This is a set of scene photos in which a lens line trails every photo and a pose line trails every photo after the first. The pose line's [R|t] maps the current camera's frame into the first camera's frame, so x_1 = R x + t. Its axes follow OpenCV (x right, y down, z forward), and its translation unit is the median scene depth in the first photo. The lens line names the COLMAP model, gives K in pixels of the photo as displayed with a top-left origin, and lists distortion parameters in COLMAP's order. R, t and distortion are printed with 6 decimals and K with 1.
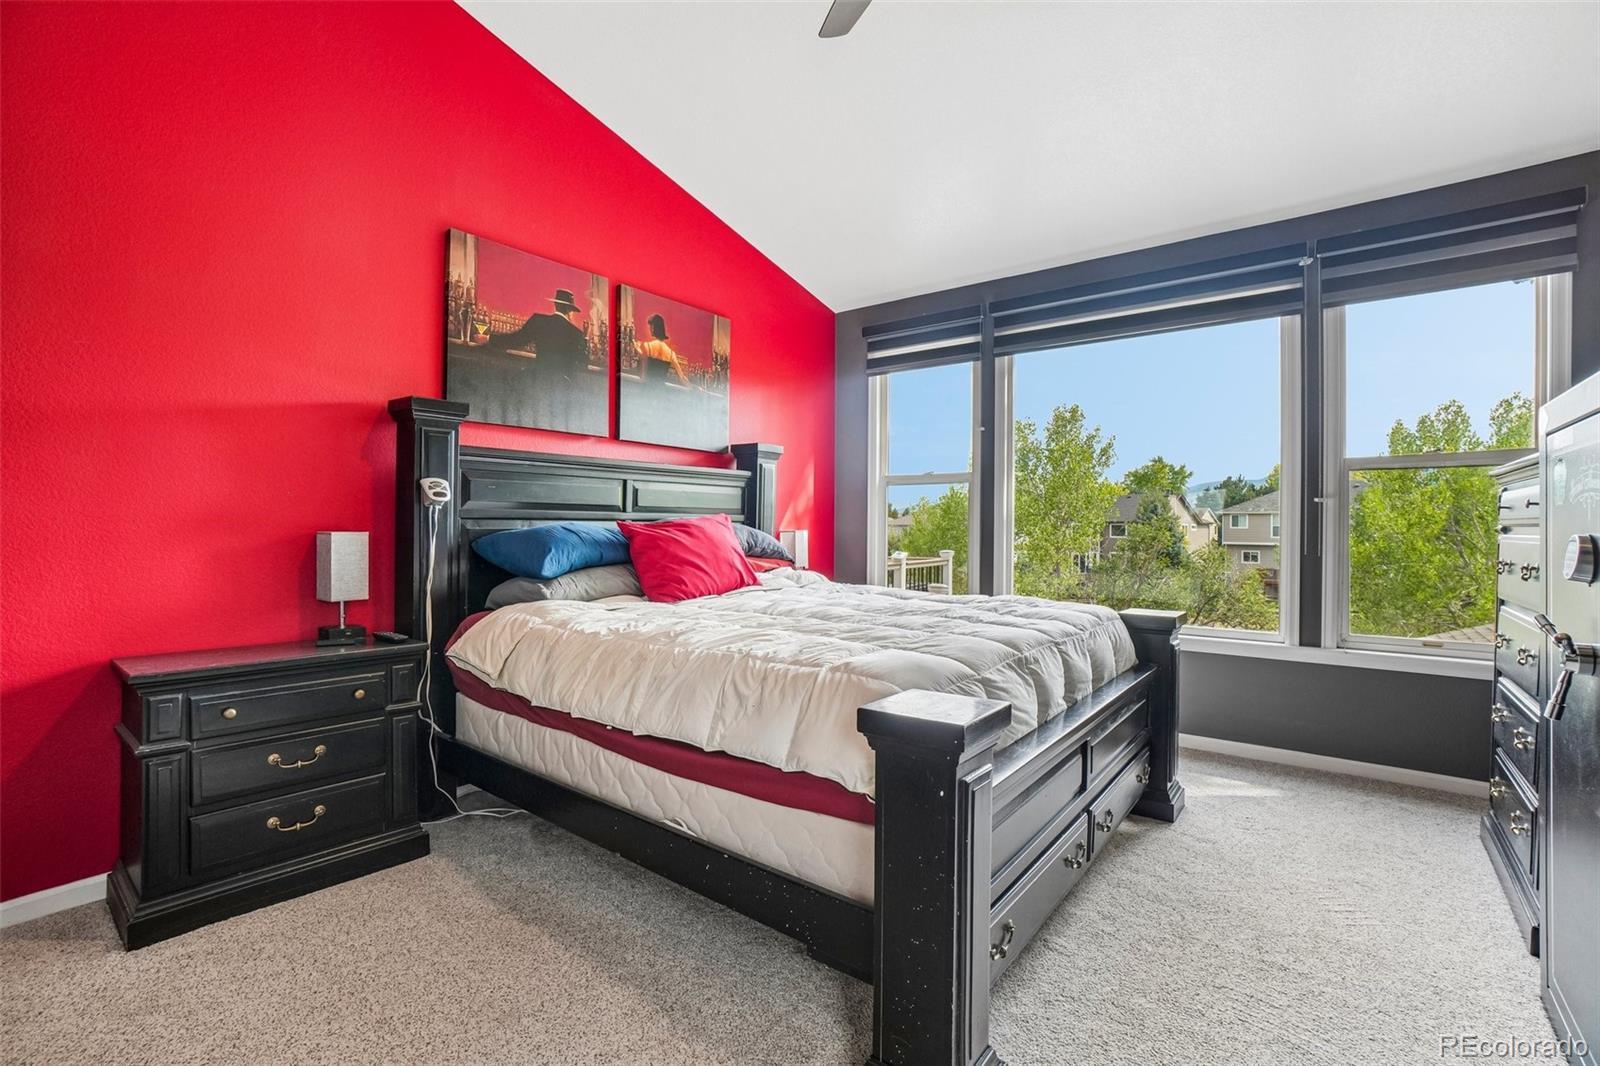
lens RADIAL K [[710.8, 0, 785.3], [0, 710.8, 524.9], [0, 0, 1]] dist [-0.068847, 0.025129]
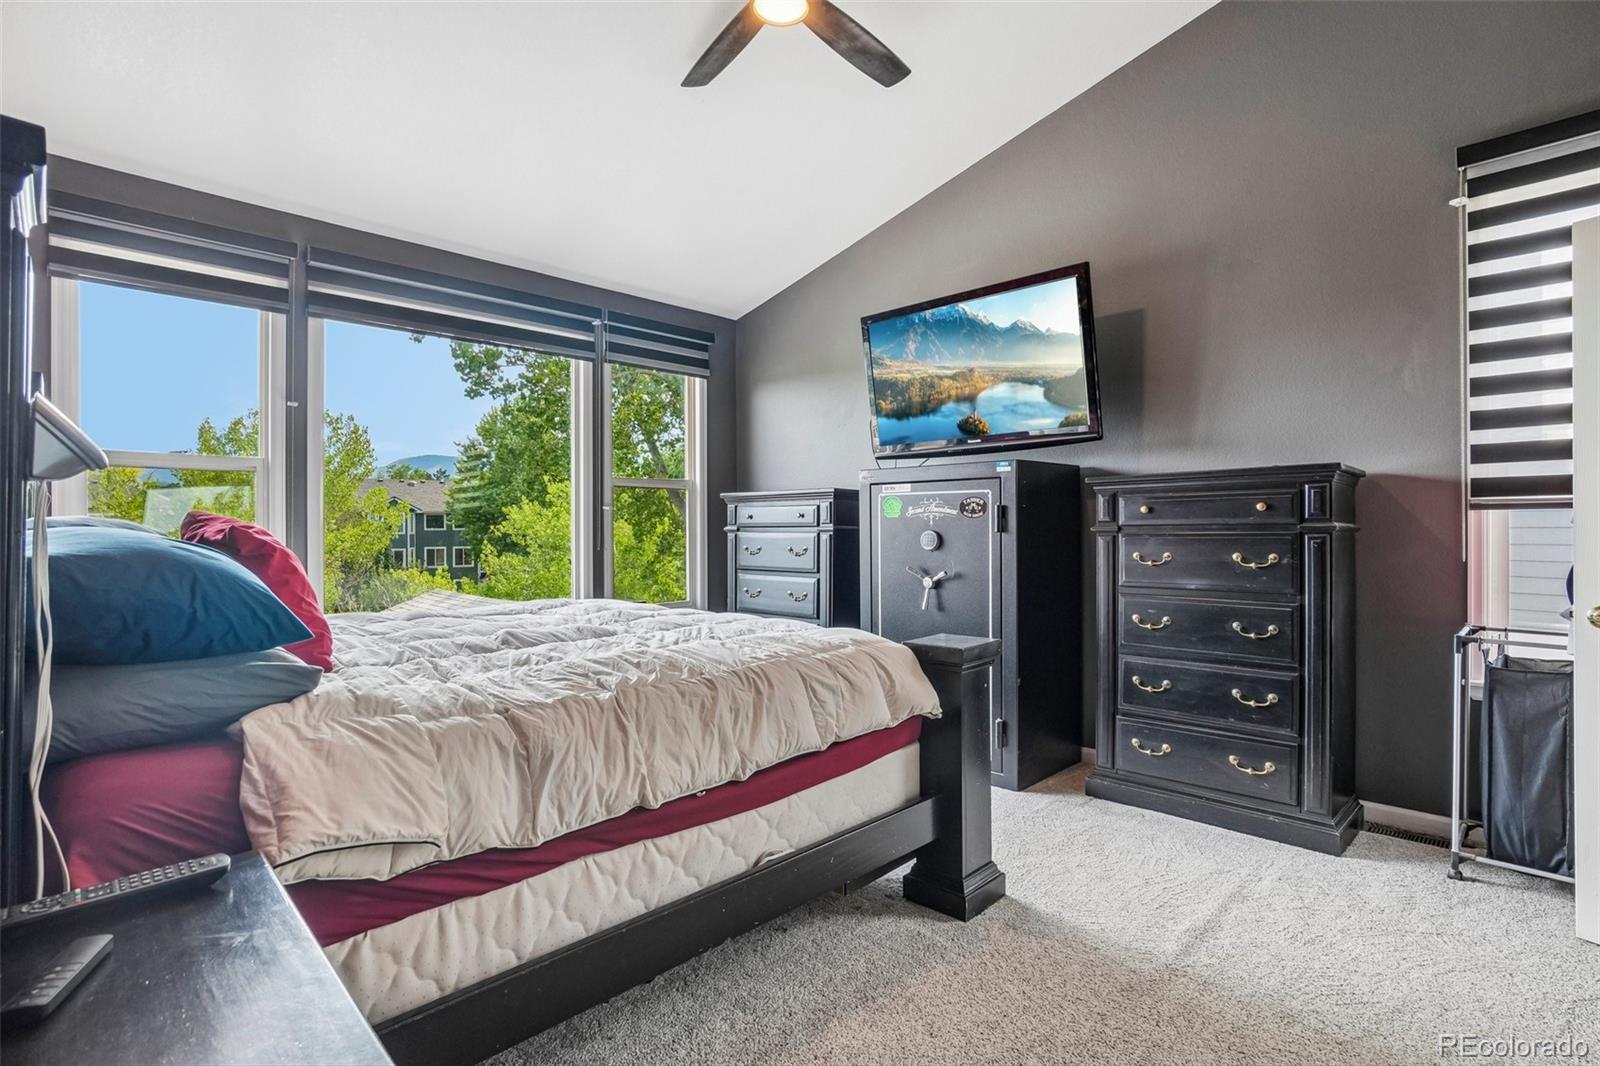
lens RADIAL K [[770.0, 0, 785.0], [0, 770.0, 535.2], [0, 0, 1]] dist [-0.059955, 0.025634]
pose [[0.107240, -0.012997, 0.994148, -0.827028], [0.002079, 0.999915, 0.012848, -0.002455], [-0.994231, 0.000689, 0.107257, 0.639527]]
